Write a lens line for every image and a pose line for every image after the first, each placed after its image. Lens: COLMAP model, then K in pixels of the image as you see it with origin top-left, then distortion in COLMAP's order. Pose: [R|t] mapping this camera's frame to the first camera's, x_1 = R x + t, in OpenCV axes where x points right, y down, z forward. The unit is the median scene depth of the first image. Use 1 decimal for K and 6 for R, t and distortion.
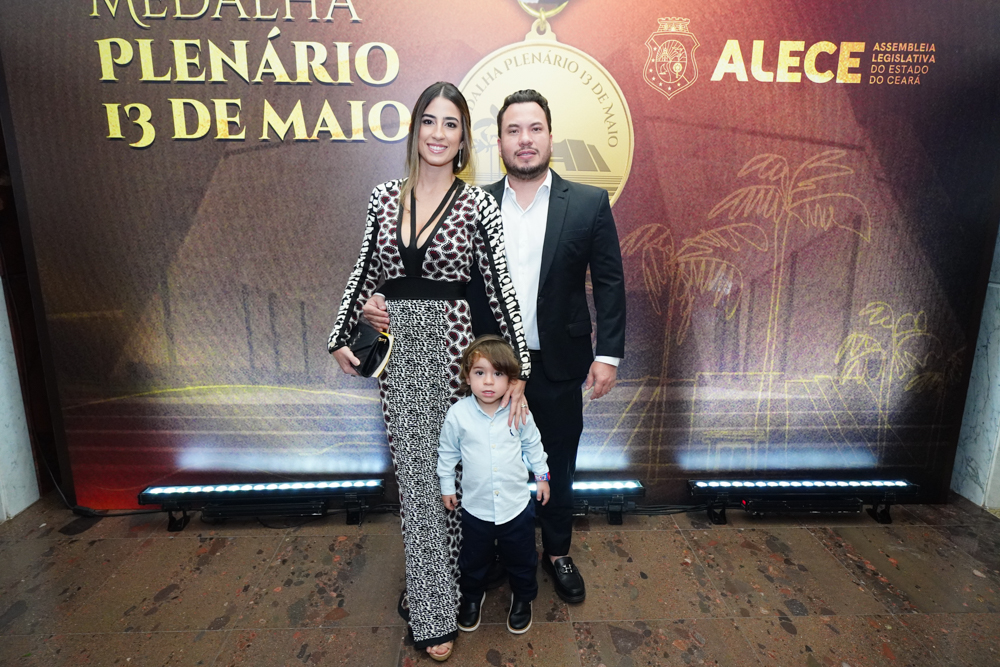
lens RADIAL K [[606.0, 0, 503.9], [0, 606.0, 335.3], [0, 0, 1]] dist [-0.015743, 0.015381]
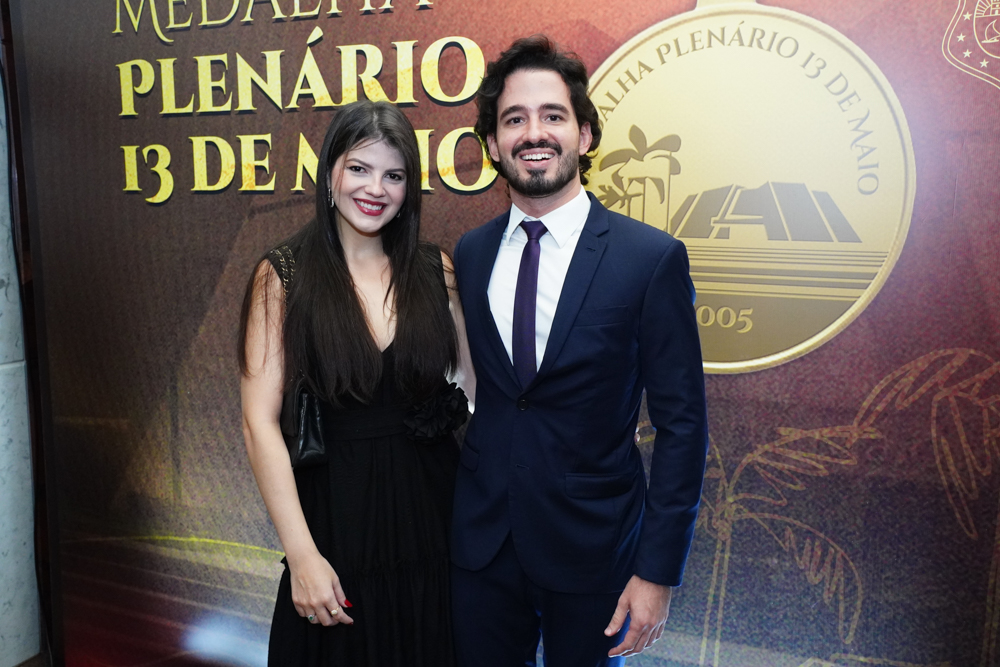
lens RADIAL K [[834.0, 0, 500.3], [0, 834.0, 336.9], [0, 0, 1]] dist [0.027011, 0.049407]
pose [[0.912643, 0.056710, -0.404805, 0.191487], [-0.094507, 0.992771, -0.073990, -0.113321], [0.397682, 0.105783, 0.911405, 0.253464]]
